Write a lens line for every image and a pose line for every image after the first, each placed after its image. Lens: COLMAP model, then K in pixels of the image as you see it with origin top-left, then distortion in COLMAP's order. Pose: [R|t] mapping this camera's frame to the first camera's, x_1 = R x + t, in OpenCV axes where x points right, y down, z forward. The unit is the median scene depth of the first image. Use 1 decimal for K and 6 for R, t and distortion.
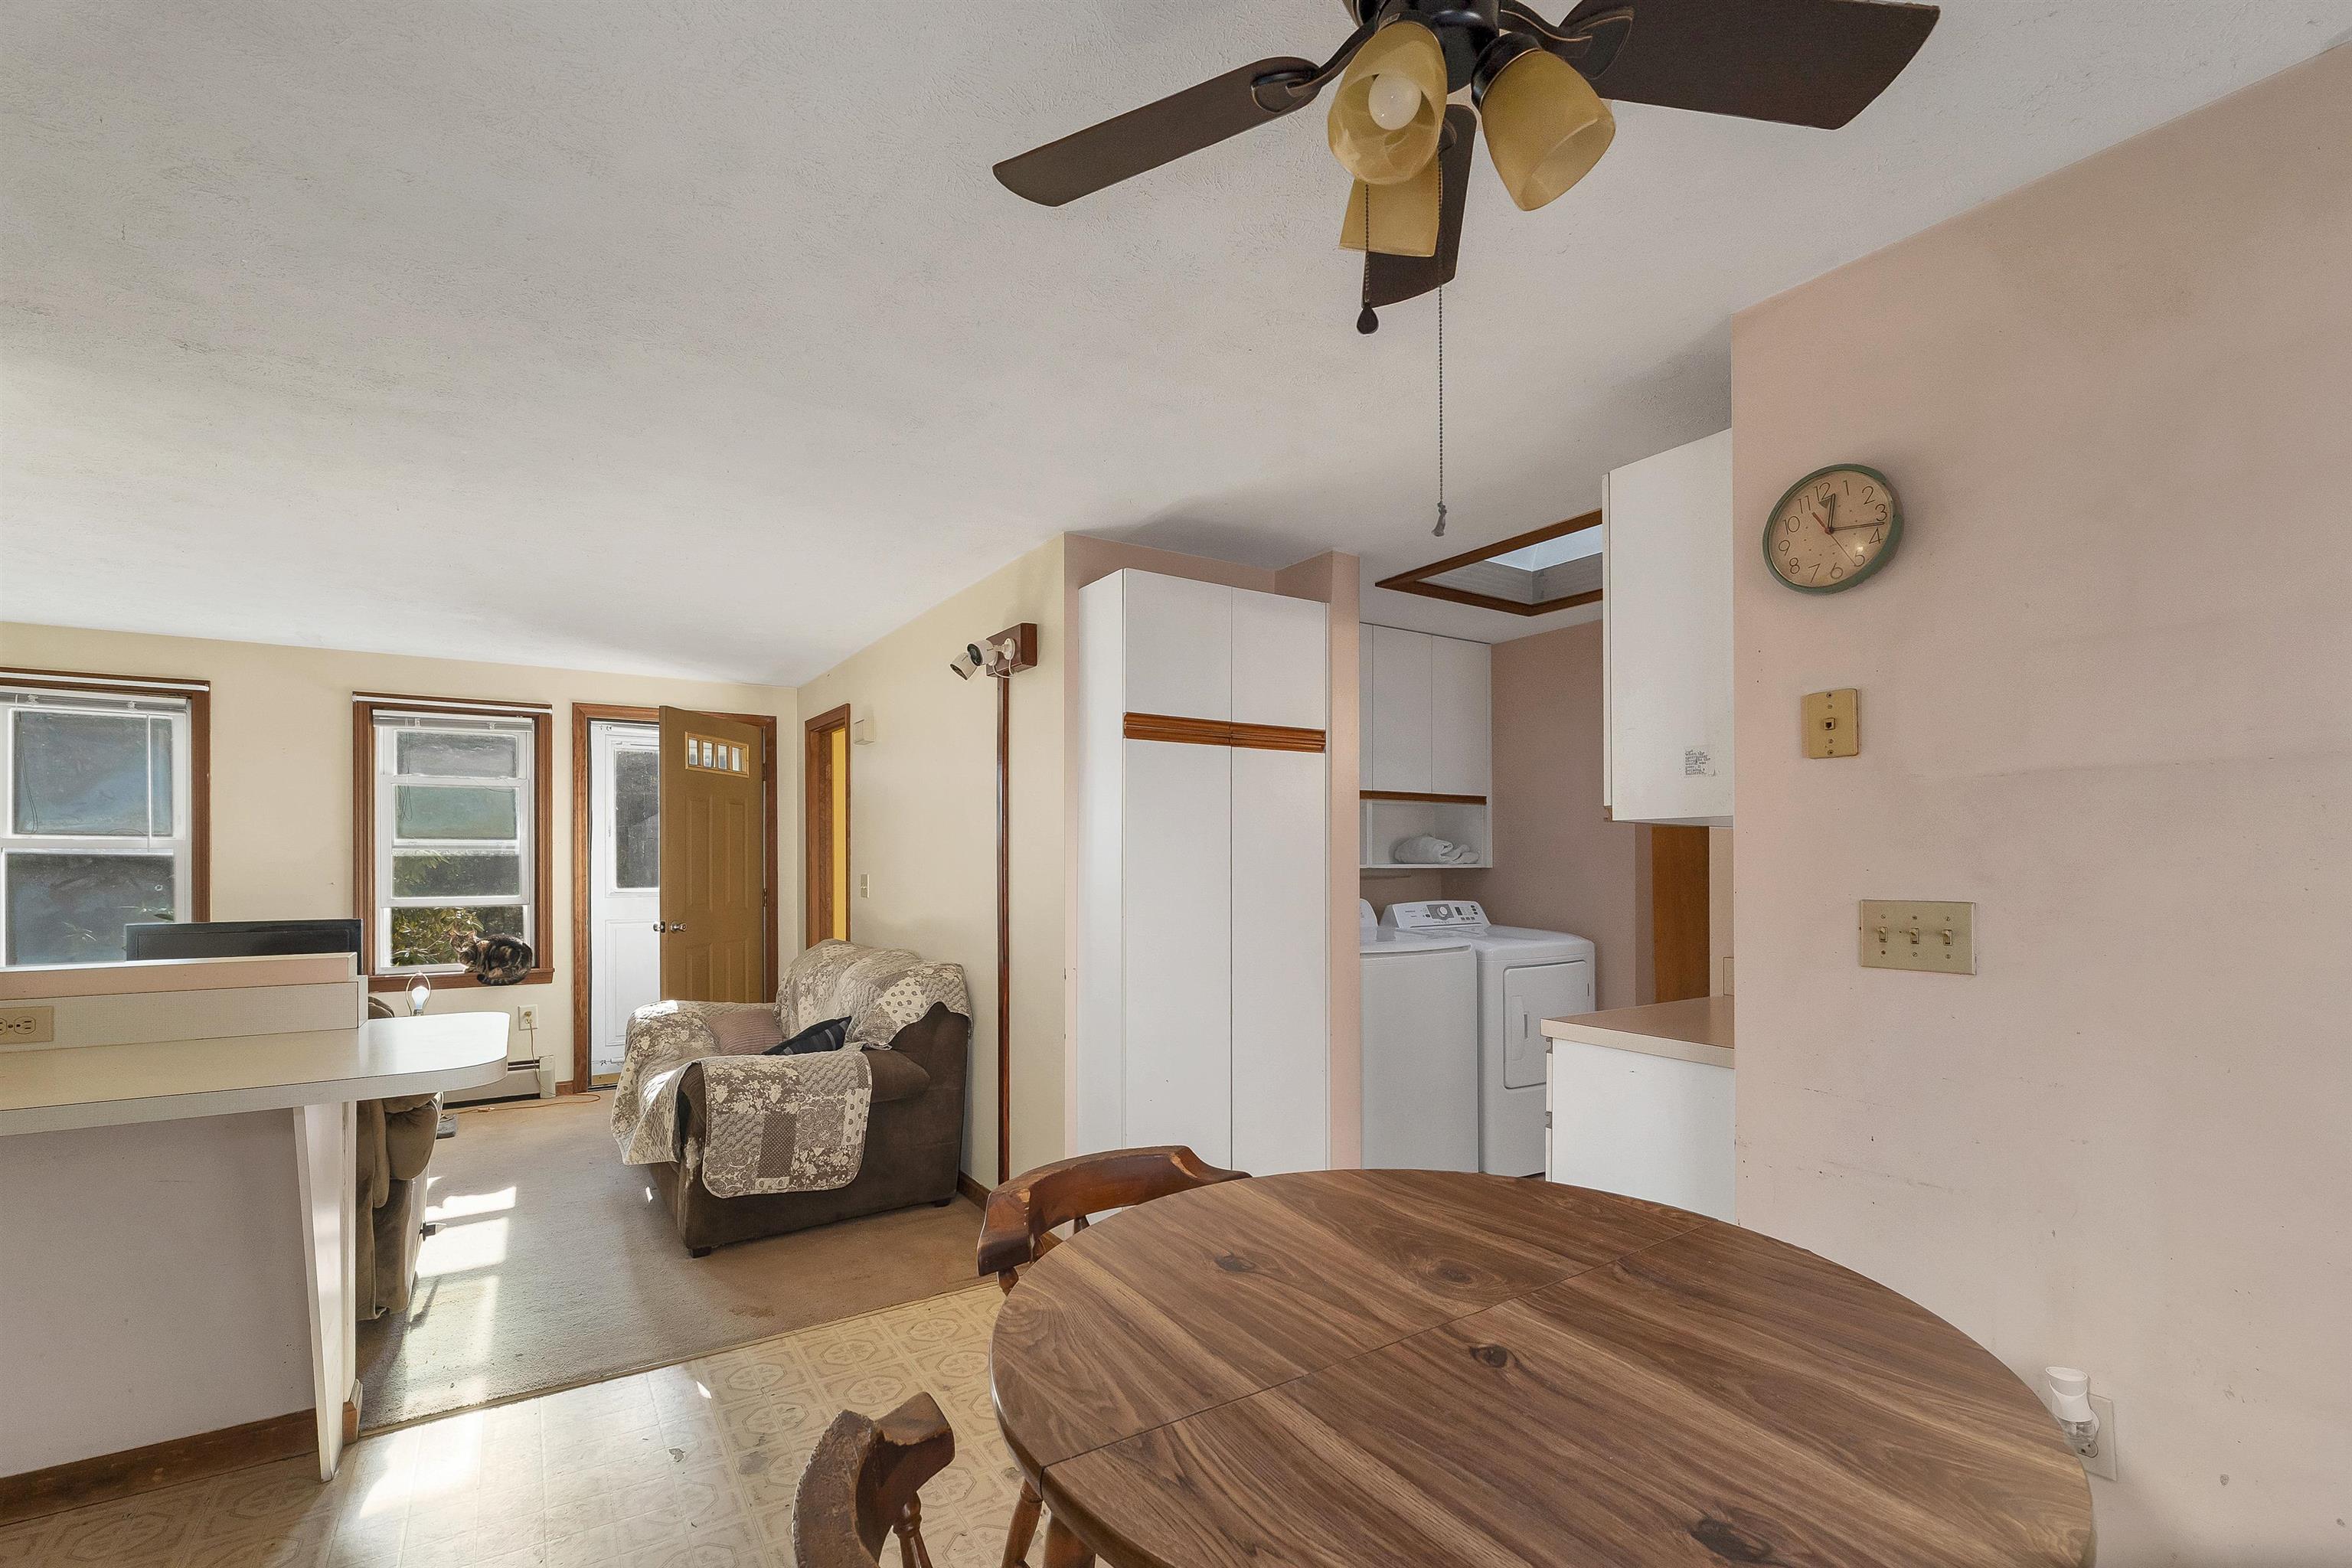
lens RADIAL K [[1026.5, 0, 1149.5], [0, 1026.5, 868.8], [0, 0, 1]] dist [0.007324, 0.000360]
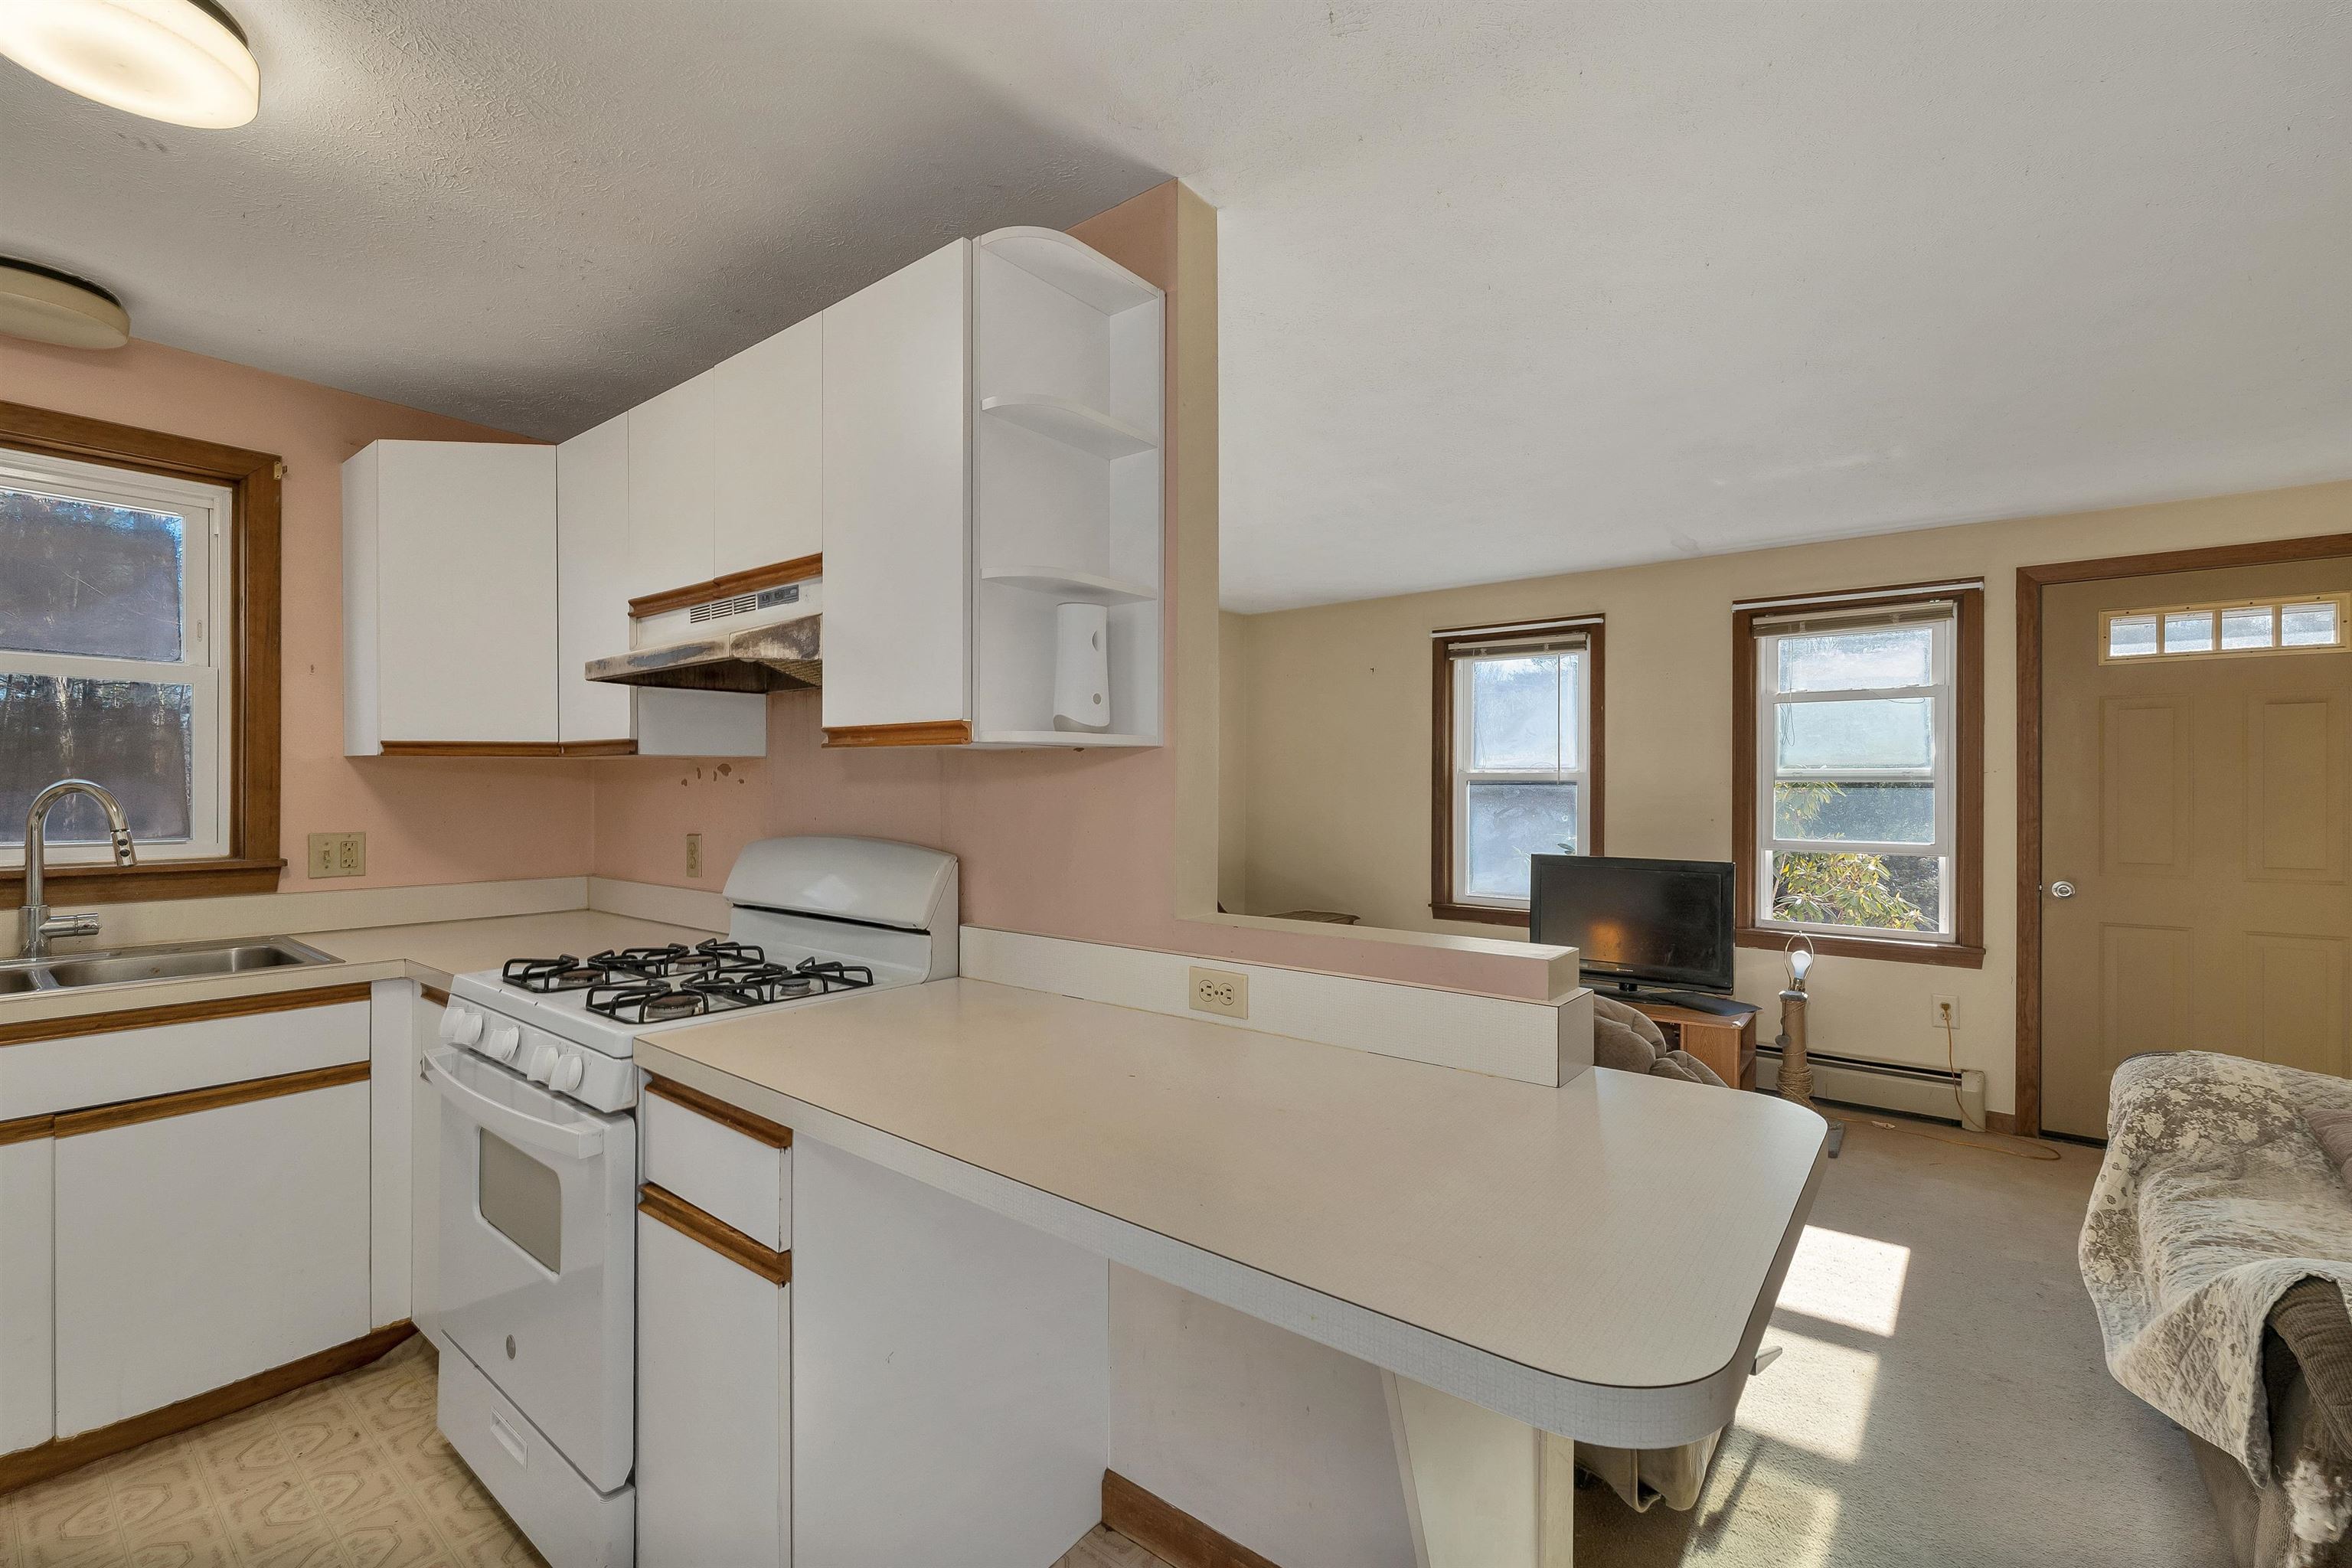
lens RADIAL K [[1026.5, 0, 1171.2], [0, 1026.5, 787.8], [0, 0, 1]] dist [0.007324, 0.000360]
pose [[0.356300, -0.002287, -0.934369, -0.135591], [-0.012208, 0.999900, -0.007102, -0.001640], [0.934292, 0.013937, 0.356237, 0.262137]]
